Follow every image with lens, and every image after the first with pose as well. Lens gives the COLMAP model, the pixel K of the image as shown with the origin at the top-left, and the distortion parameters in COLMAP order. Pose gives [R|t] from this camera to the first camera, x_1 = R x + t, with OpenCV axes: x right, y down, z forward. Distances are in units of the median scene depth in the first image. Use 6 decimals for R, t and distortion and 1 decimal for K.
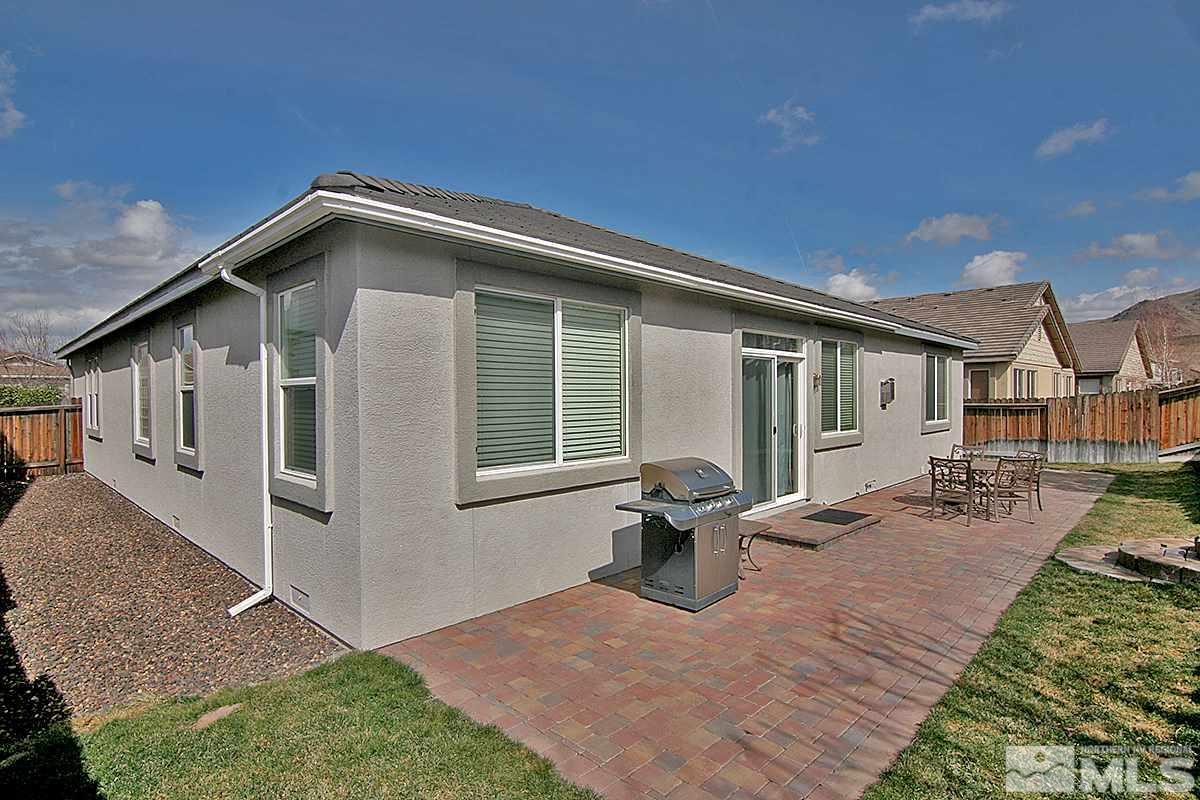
lens RADIAL K [[623.3, 0, 611.2], [0, 623.3, 402.1], [0, 0, 1]] dist [-0.024380, -0.001190]
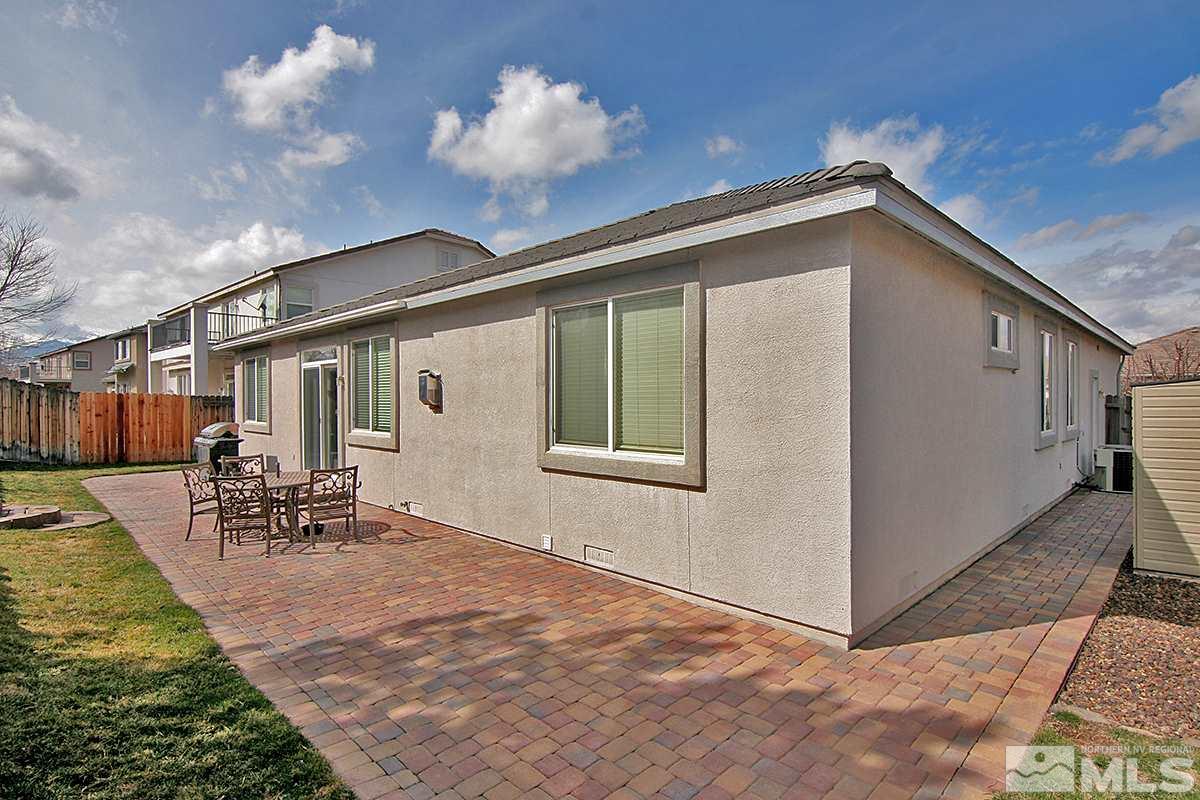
lens RADIAL K [[623.3, 0, 611.2], [0, 623.3, 402.1], [0, 0, 1]] dist [-0.024380, -0.001190]
pose [[-0.027779, 0.026038, -0.999275, 1.204855], [0.010481, 0.999613, 0.025755, -0.017165], [0.999559, -0.009758, -0.028041, 1.267127]]
